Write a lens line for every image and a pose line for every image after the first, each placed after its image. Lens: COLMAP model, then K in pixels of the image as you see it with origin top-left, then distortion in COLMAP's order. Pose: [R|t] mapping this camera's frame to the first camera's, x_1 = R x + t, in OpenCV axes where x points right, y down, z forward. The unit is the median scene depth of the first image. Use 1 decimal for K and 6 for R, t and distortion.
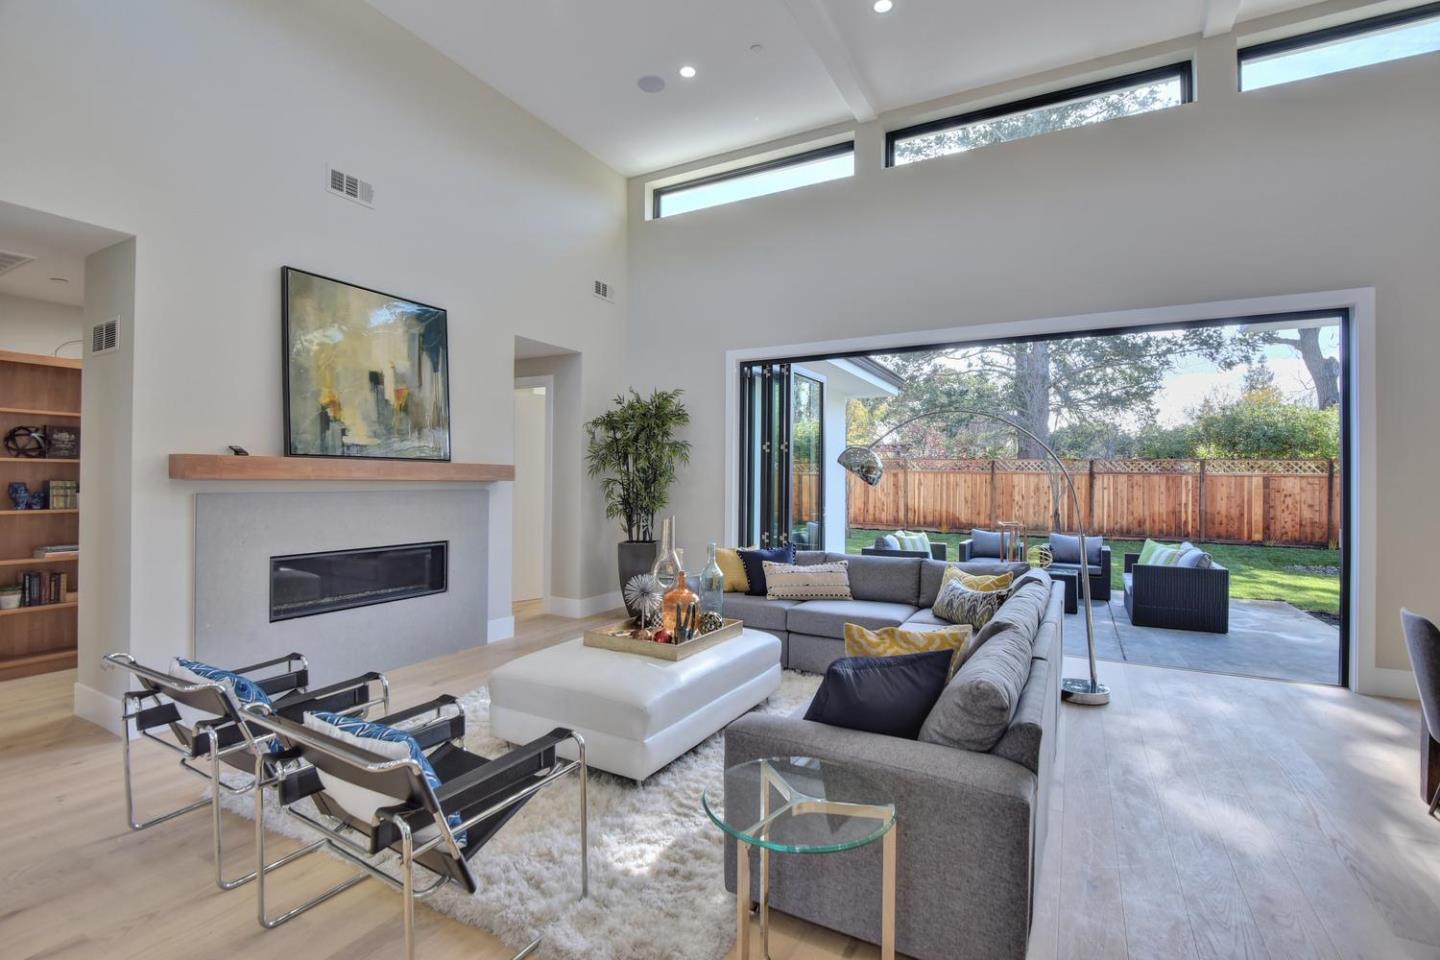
lens RADIAL K [[654.9, 0, 717.5], [0, 654.9, 476.4], [0, 0, 1]] dist [-0.013100, 0.000002]
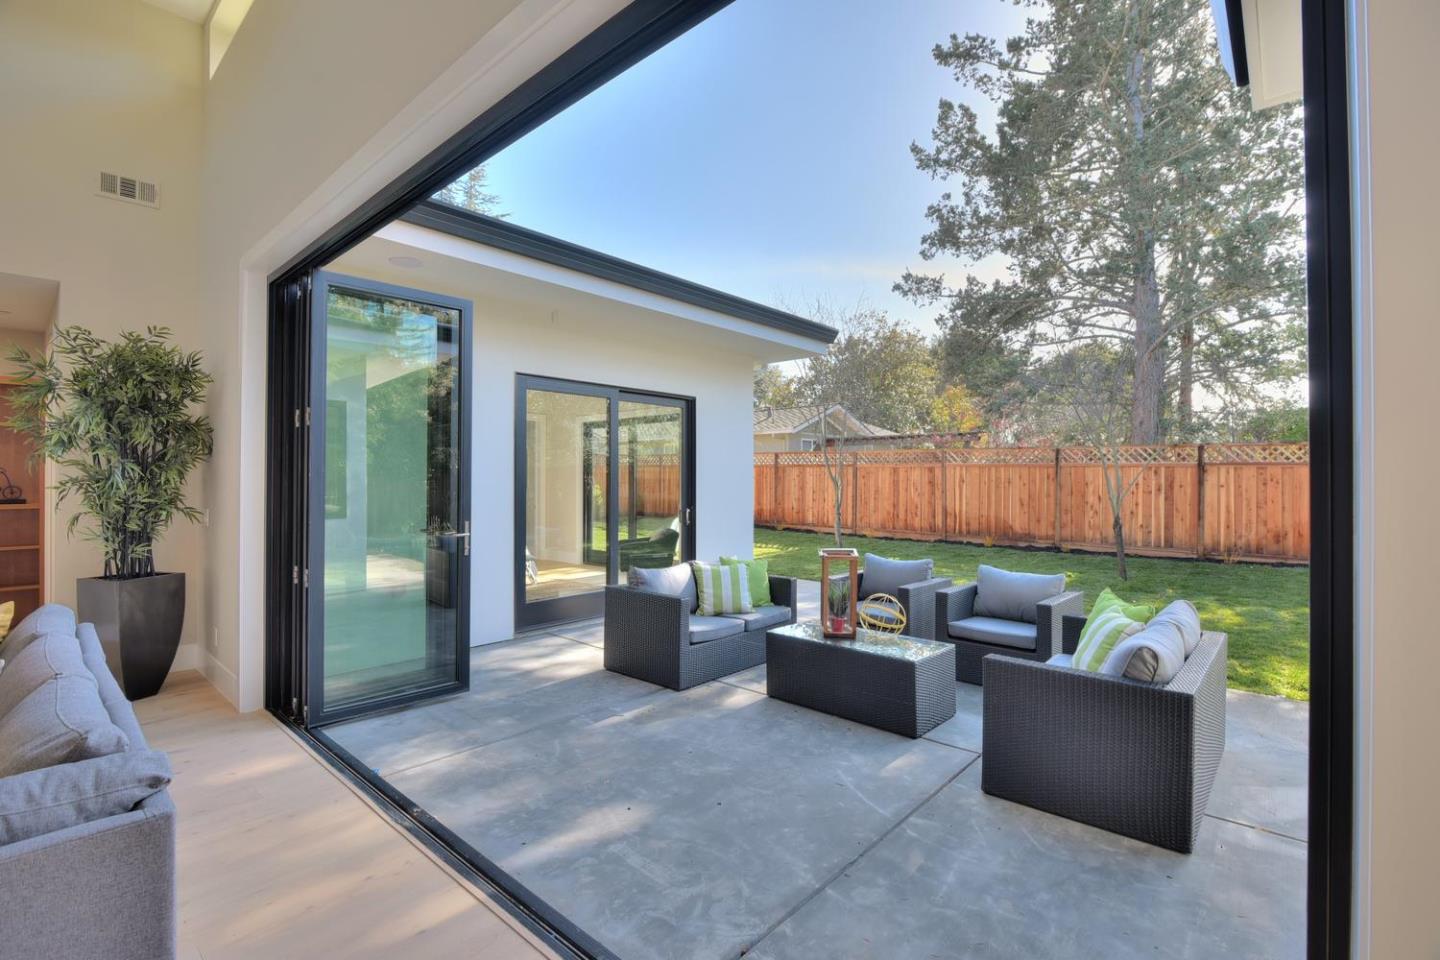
lens RADIAL K [[654.9, 0, 717.2], [0, 654.9, 477.6], [0, 0, 1]] dist [-0.013100, 0.000002]
pose [[0.973974, -0.005715, -0.226587, 0.247058], [0.006675, 0.999972, 0.003471, 0.003431], [0.226561, -0.004893, 0.973985, 0.225310]]
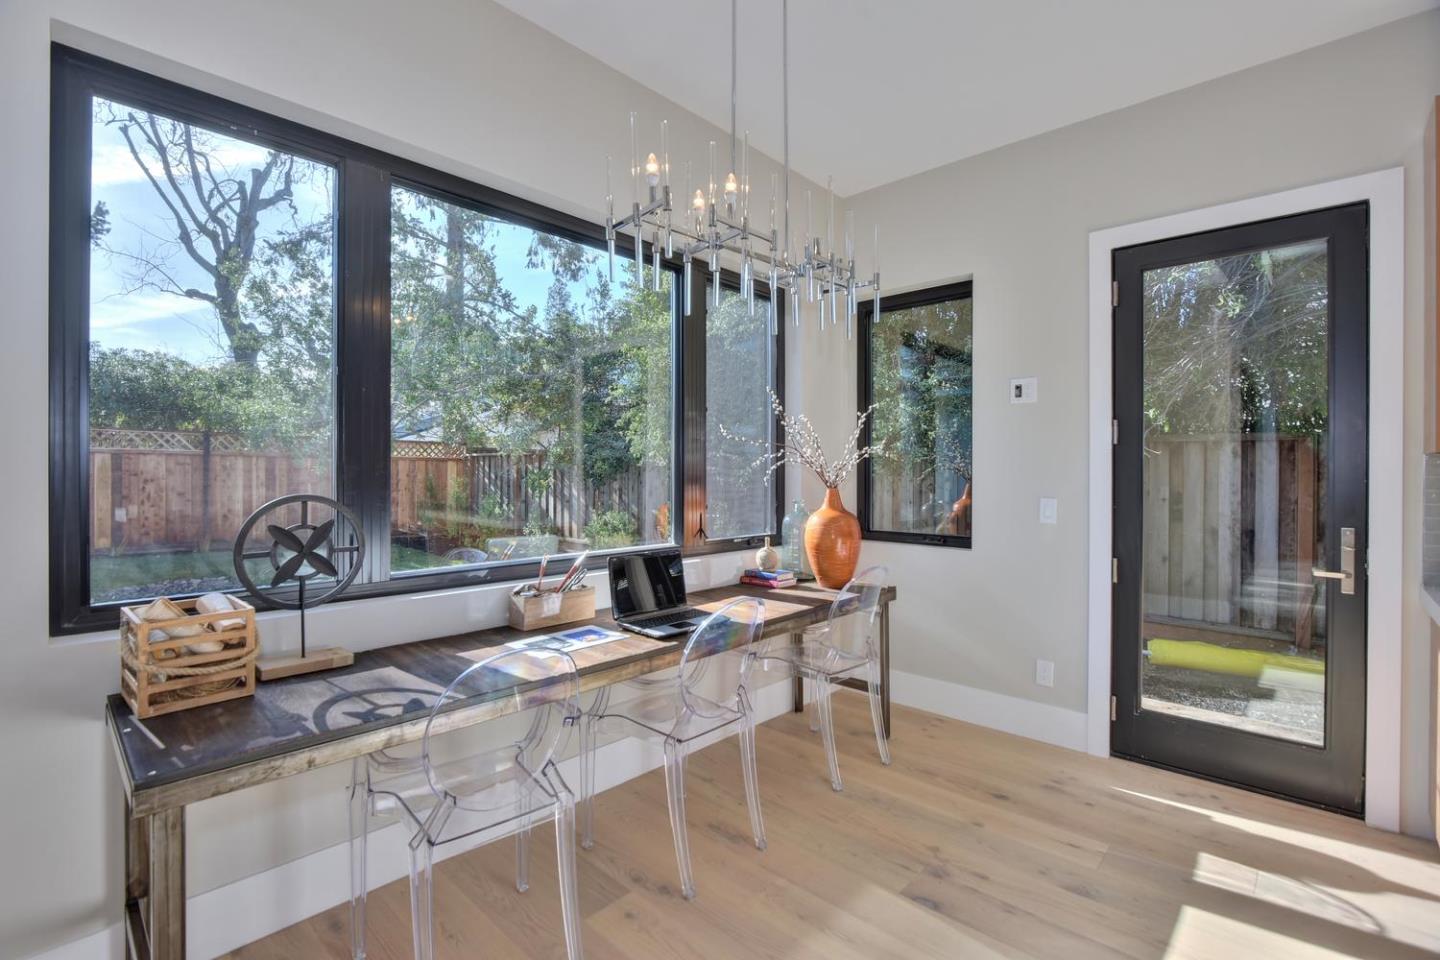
lens RADIAL K [[654.9, 0, 720.8], [0, 654.9, 486.5], [0, 0, 1]] dist [-0.013100, 0.000002]
pose [[0.247757, -0.021554, 0.968583, 0.333866], [-0.011073, 0.999624, 0.025077, 0.010948], [-0.968759, -0.016938, 0.247425, 0.211142]]
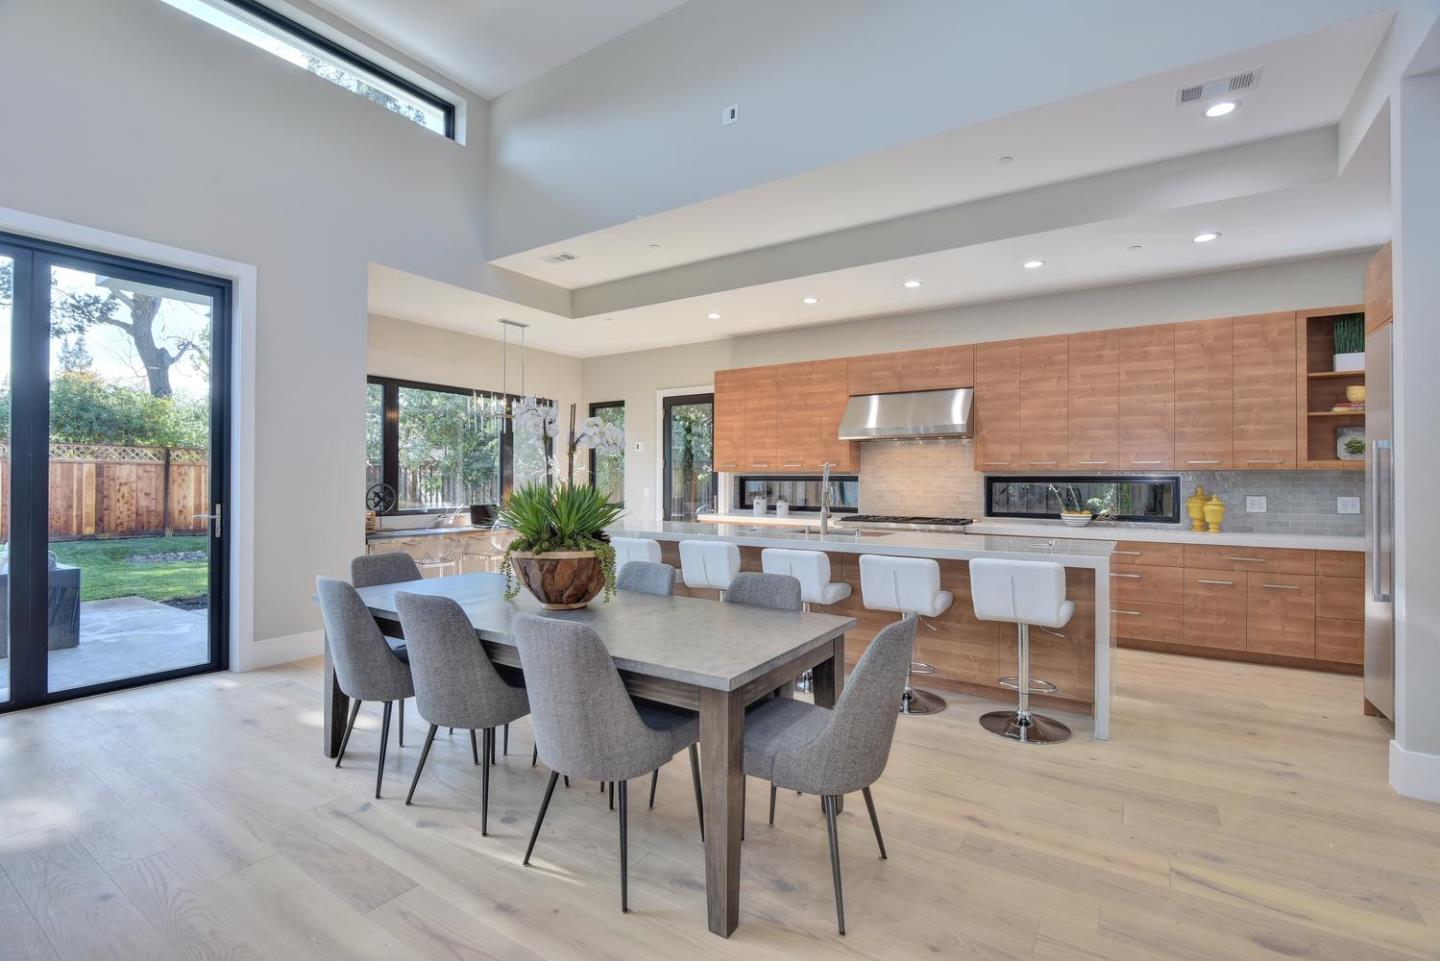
lens RADIAL K [[654.9, 0, 718.9], [0, 654.9, 477.6], [0, 0, 1]] dist [-0.013100, 0.000002]
pose [[0.089199, -0.001971, 0.996012, 0.018396], [-0.011219, 0.999933, 0.002984, 0.007401], [-0.995951, -0.011440, 0.089171, 0.051702]]
